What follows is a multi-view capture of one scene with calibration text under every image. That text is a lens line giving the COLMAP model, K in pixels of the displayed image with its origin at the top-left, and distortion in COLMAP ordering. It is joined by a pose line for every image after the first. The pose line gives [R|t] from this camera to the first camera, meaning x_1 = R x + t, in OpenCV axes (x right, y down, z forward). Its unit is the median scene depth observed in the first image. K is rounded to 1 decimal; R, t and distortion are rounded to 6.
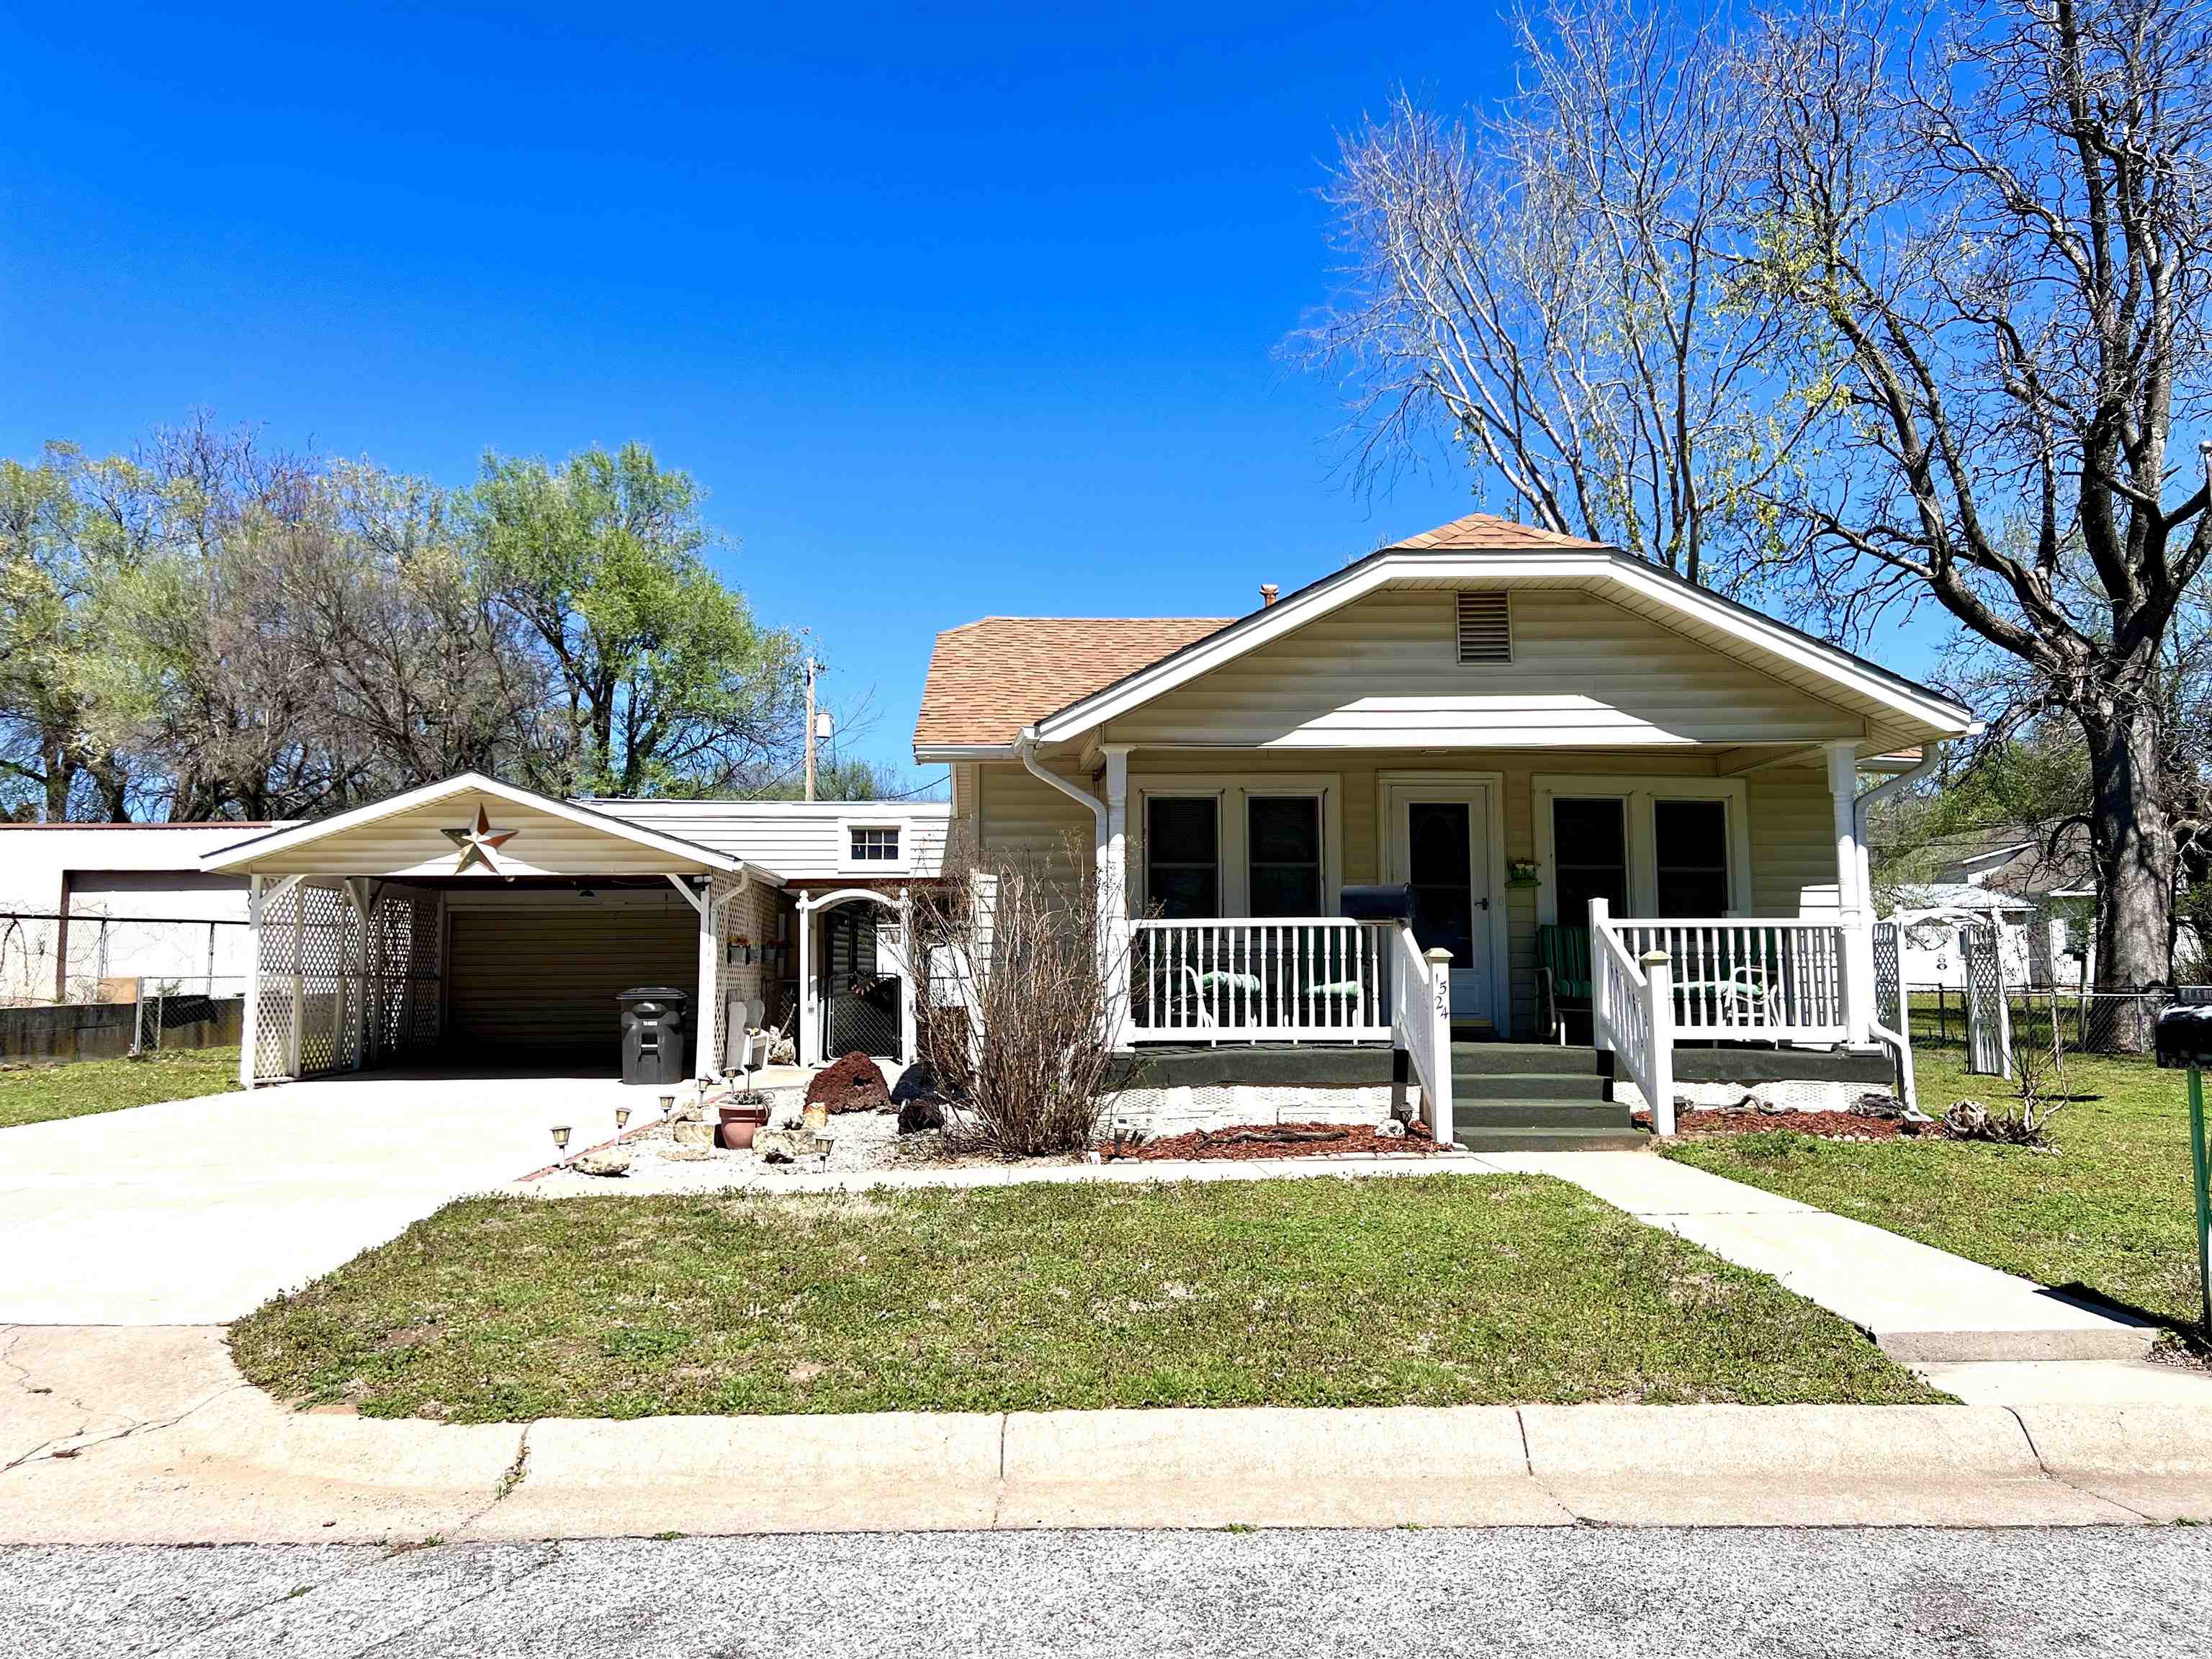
lens RADIAL K [[1641.3, 0, 1095.7], [0, 1641.3, 819.3], [0, 0, 1]] dist [0.006689, 0.005494]
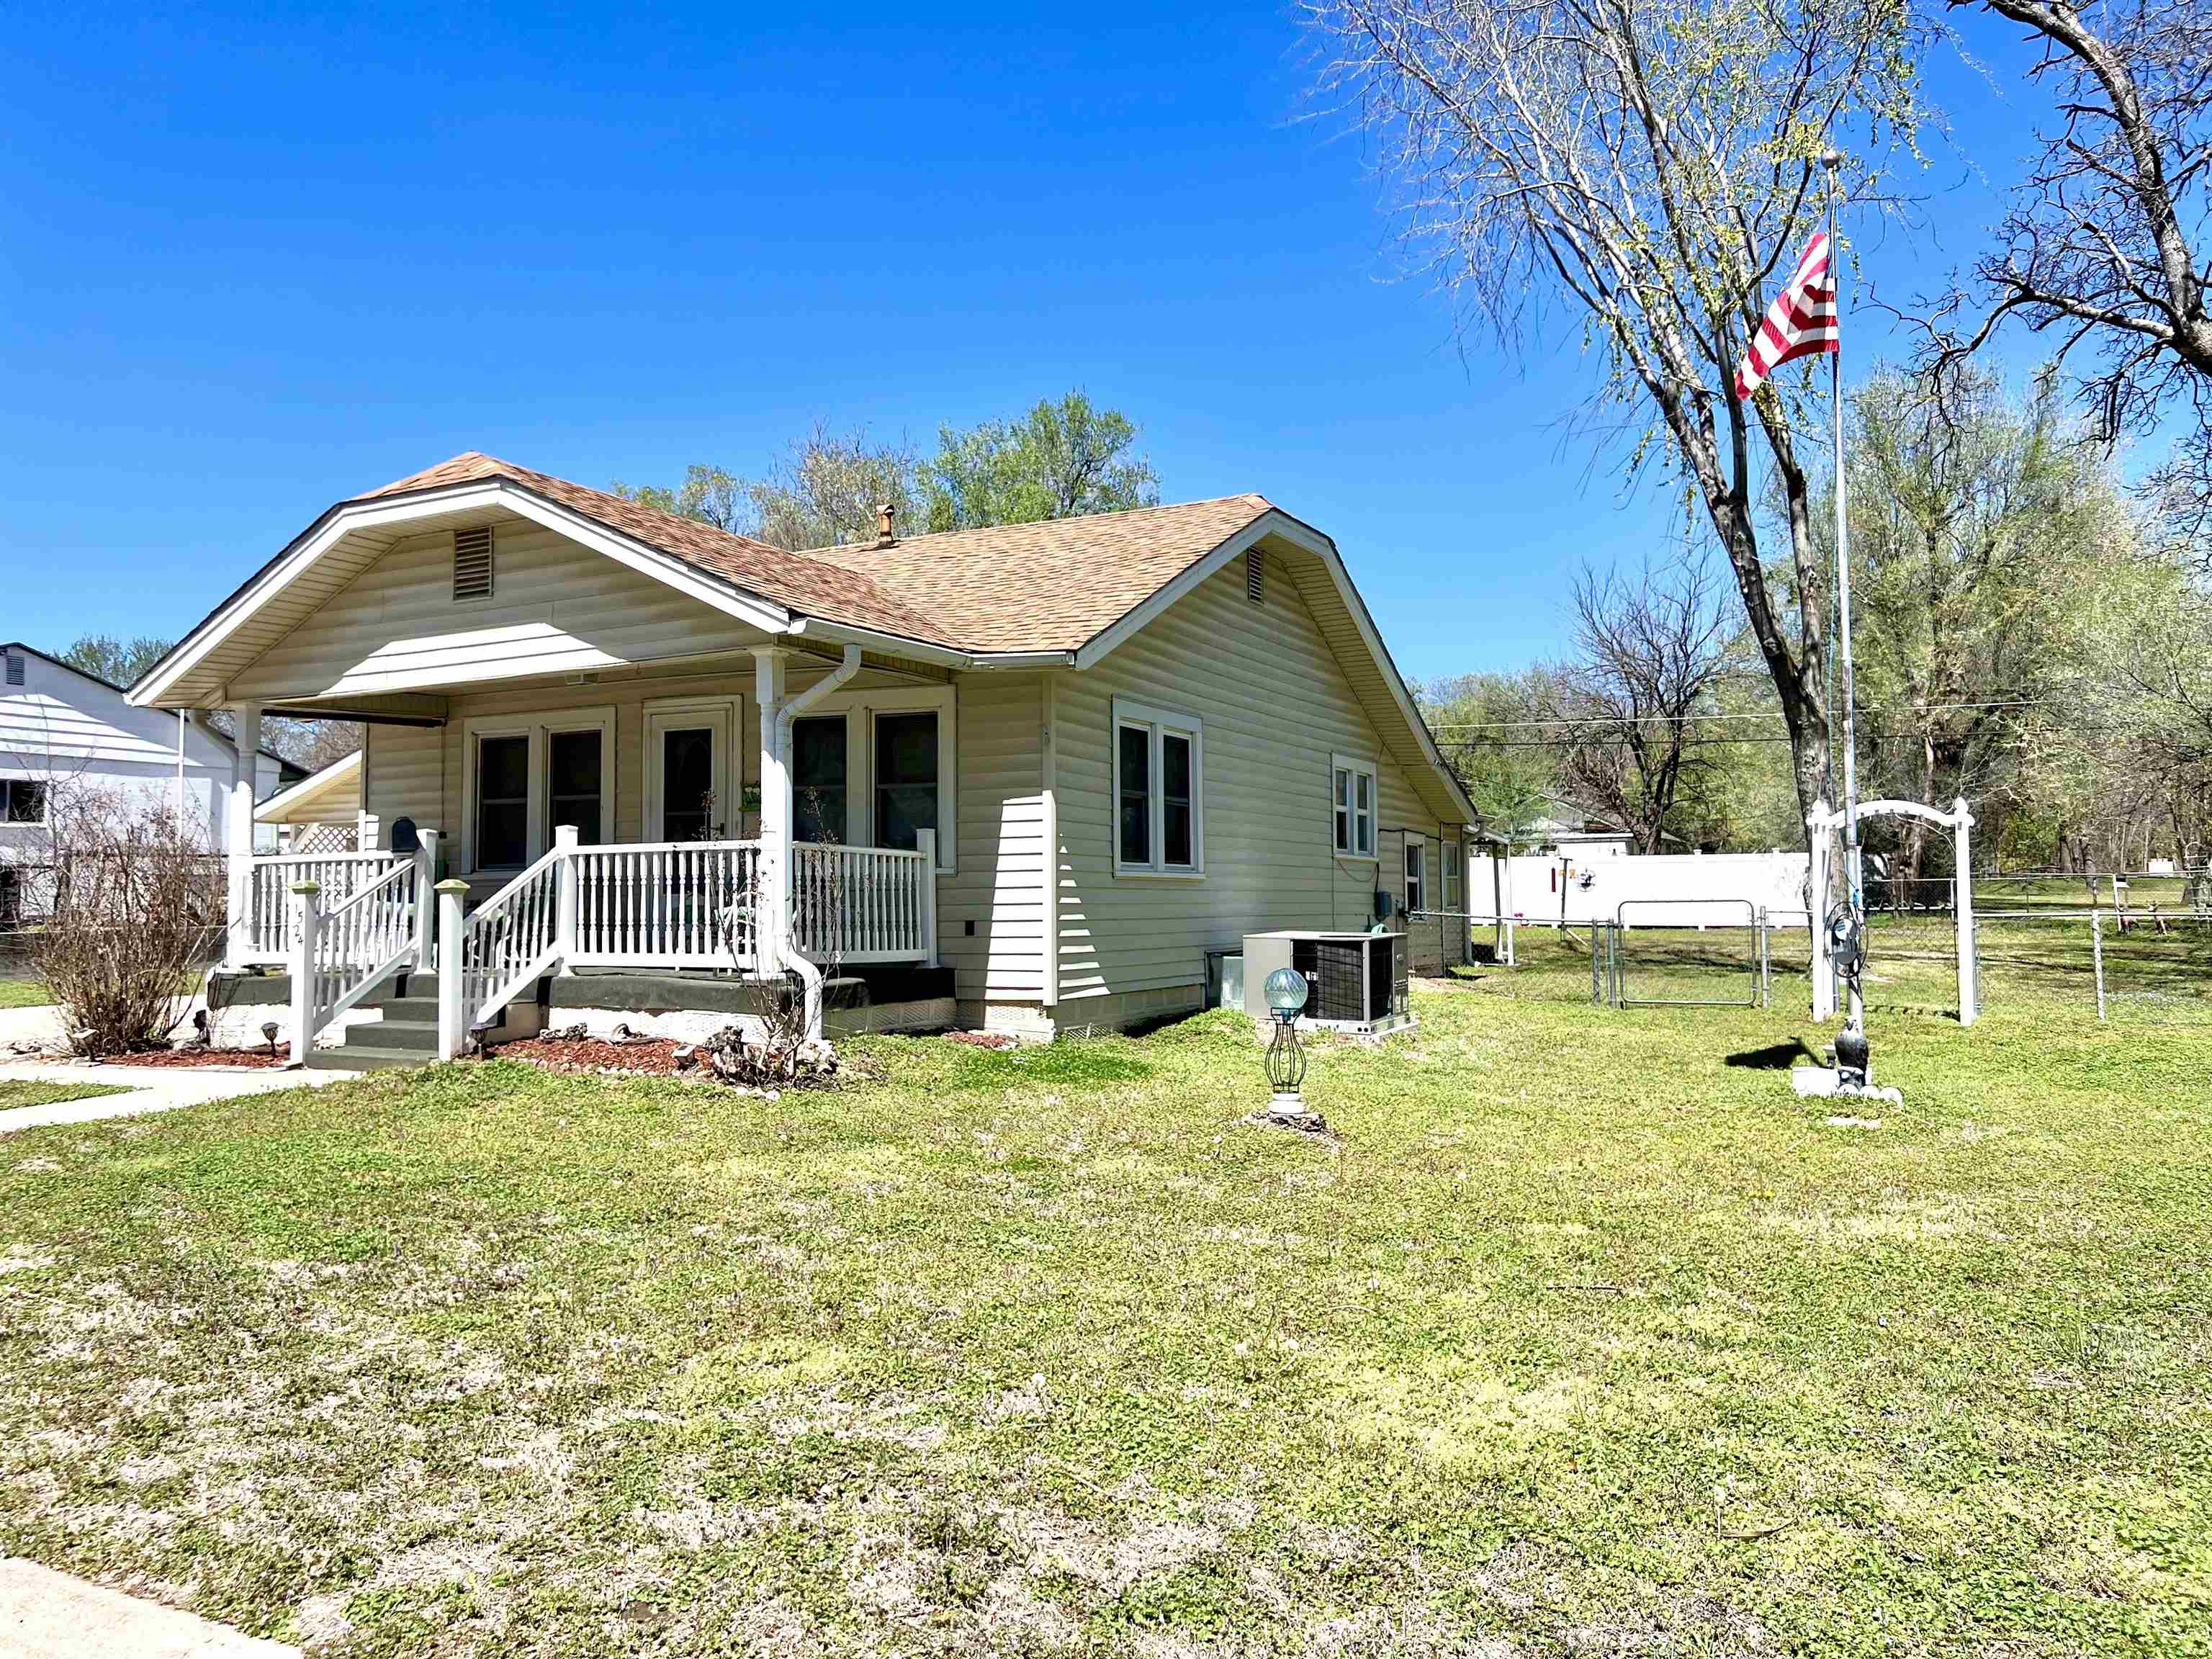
lens RADIAL K [[1641.3, 0, 1107.5], [0, 1641.3, 825.6], [0, 0, 1]] dist [0.006689, 0.005494]
pose [[0.890567, -0.028483, -0.453960, 1.048108], [0.058373, 0.996941, 0.051964, 0.015197], [0.451092, -0.072776, 0.889505, 0.259270]]
